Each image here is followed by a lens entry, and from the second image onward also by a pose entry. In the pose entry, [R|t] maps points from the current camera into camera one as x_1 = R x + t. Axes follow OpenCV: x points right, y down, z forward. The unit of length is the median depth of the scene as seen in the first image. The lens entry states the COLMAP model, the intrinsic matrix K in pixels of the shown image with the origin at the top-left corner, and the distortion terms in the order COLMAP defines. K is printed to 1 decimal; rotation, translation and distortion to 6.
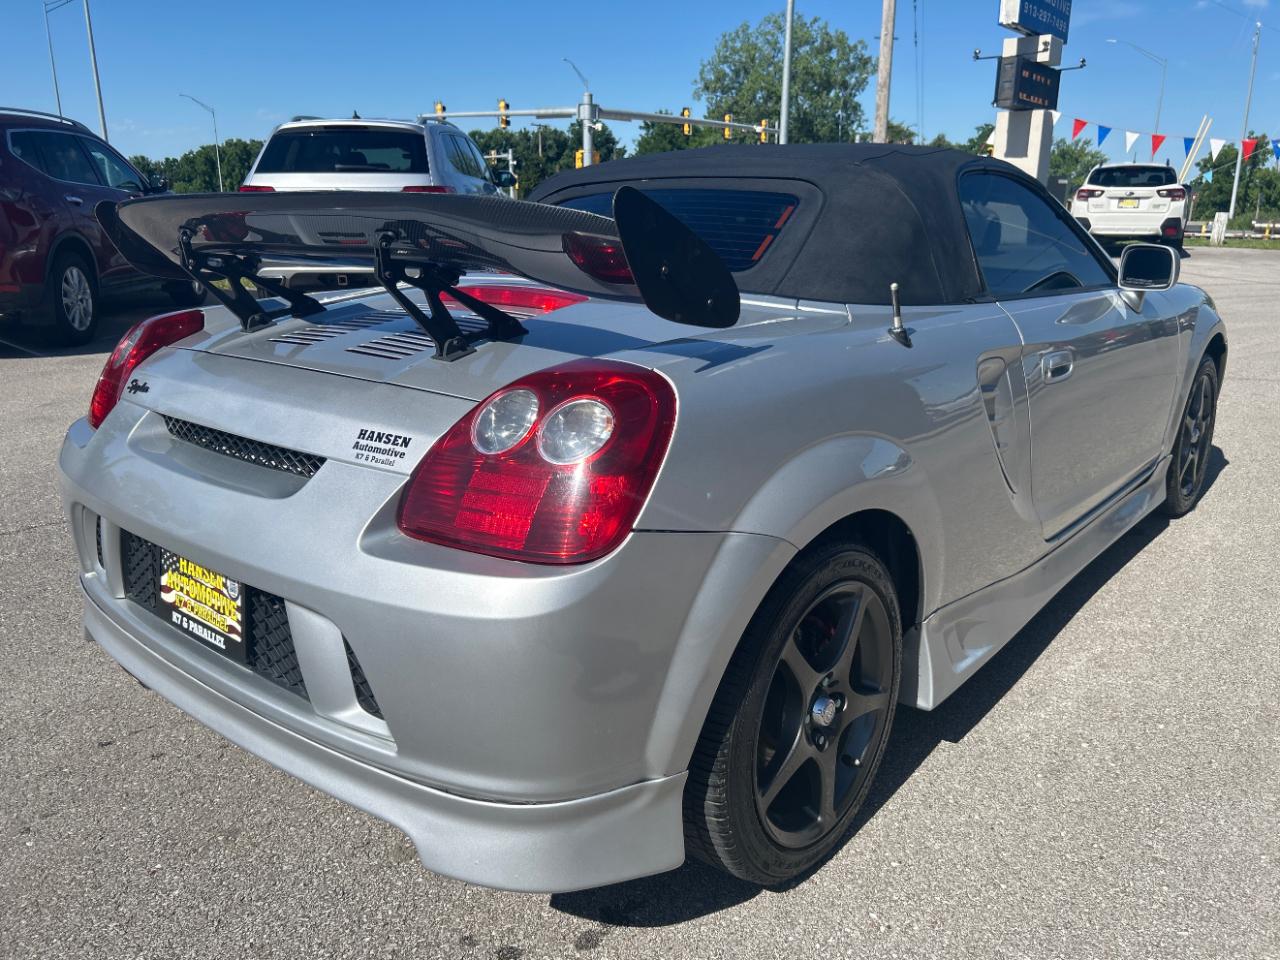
lens RADIAL K [[967.0, 0, 644.5], [0, 967.0, 476.5], [0, 0, 1]] dist [0.038070, -0.043179]
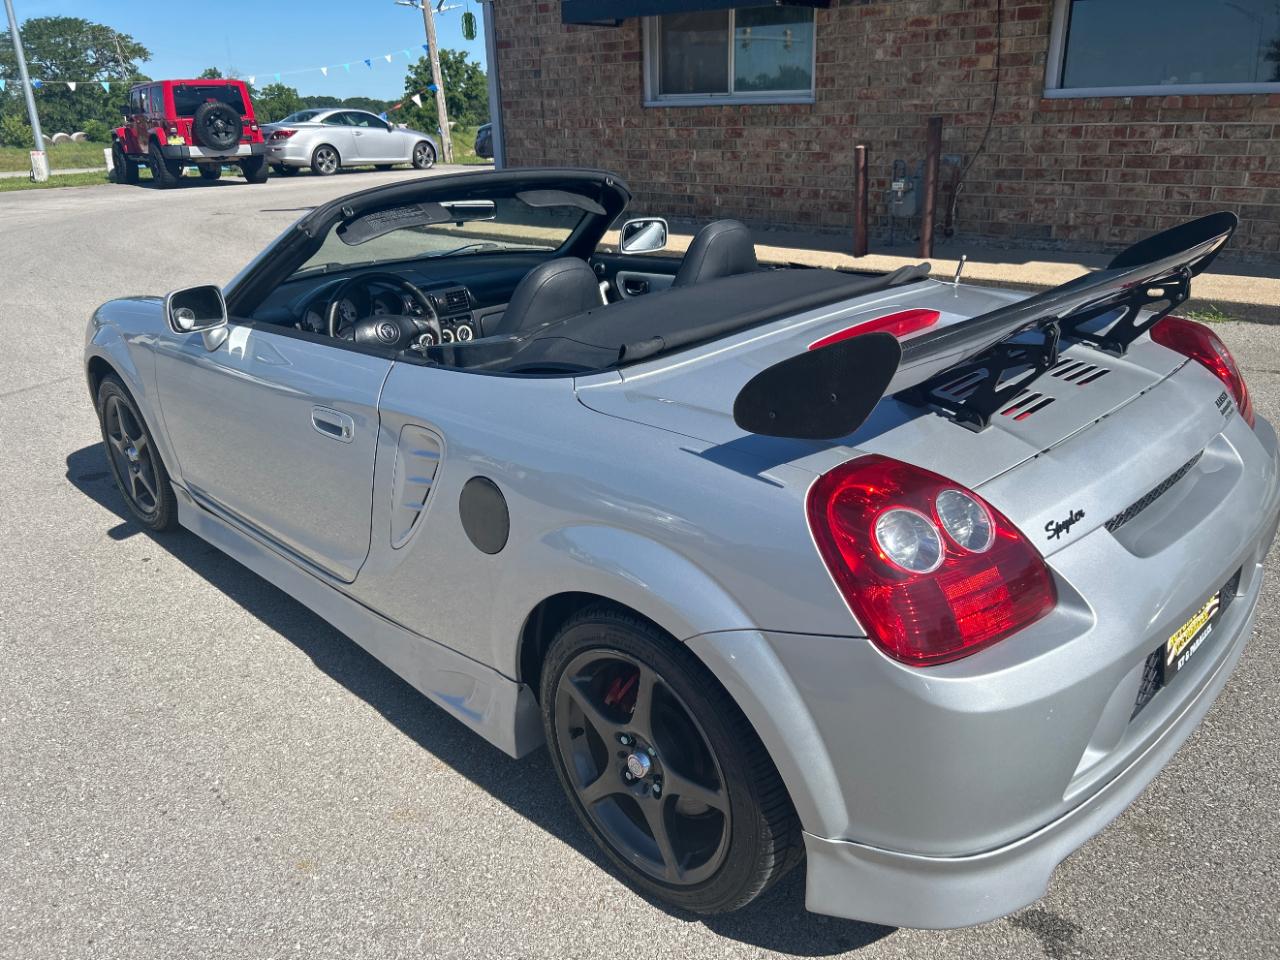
lens RADIAL K [[967.0, 0, 649.5], [0, 967.0, 484.4], [0, 0, 1]] dist [0.038070, -0.043179]
pose [[0.072608, -0.364859, 0.928227, -1.360019], [0.300471, 0.895447, 0.328470, -0.519441], [-0.951023, 0.255056, 0.174646, 1.248642]]
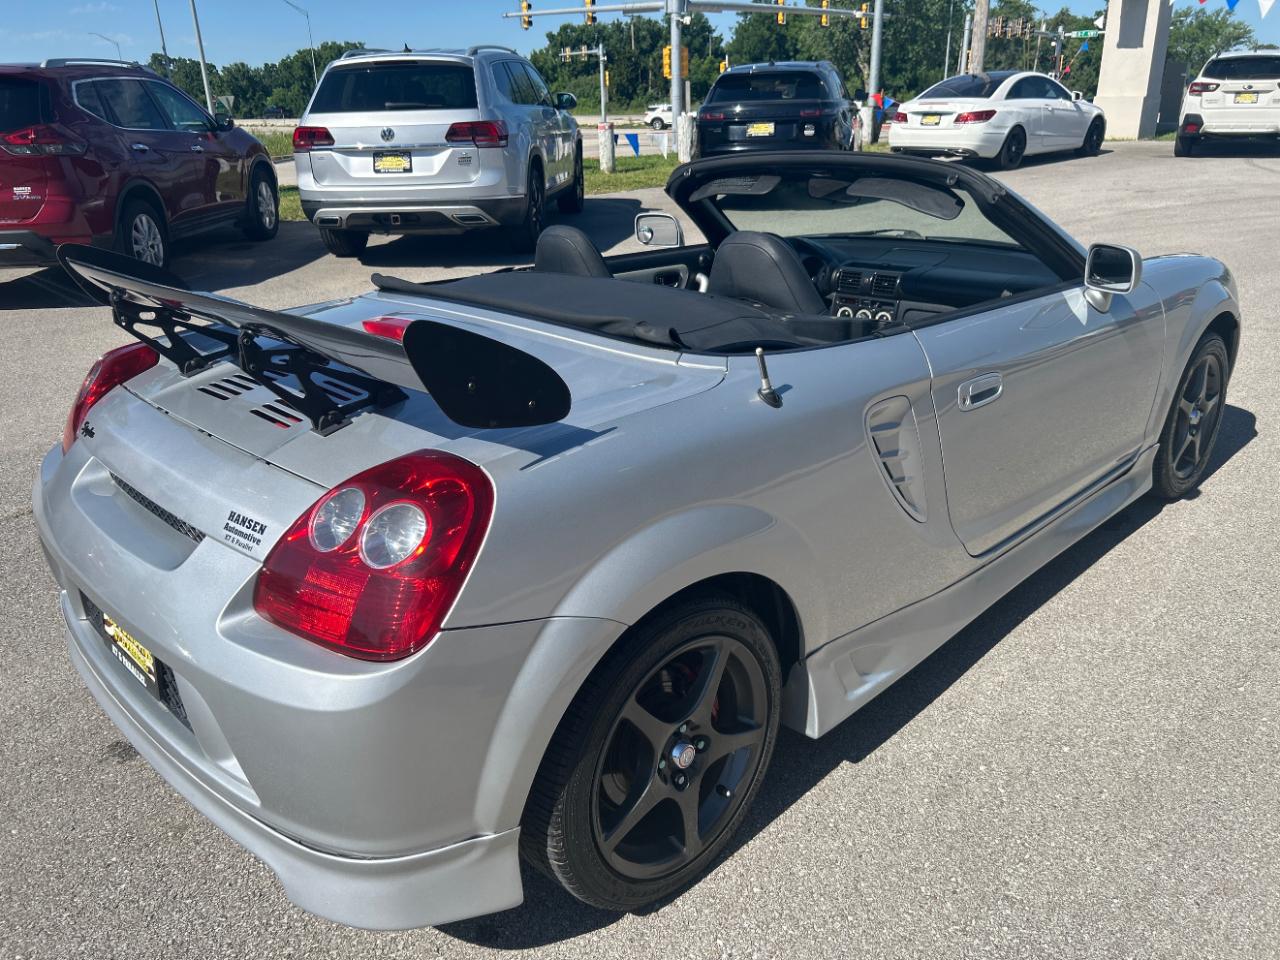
lens RADIAL K [[967.0, 0, 644.3], [0, 967.0, 474.9], [0, 0, 1]] dist [0.038070, -0.043179]
pose [[0.995162, 0.007581, -0.097951, 0.224527], [0.001965, 0.995283, 0.096991, -0.156049], [0.098225, -0.096714, 0.990454, -0.033078]]
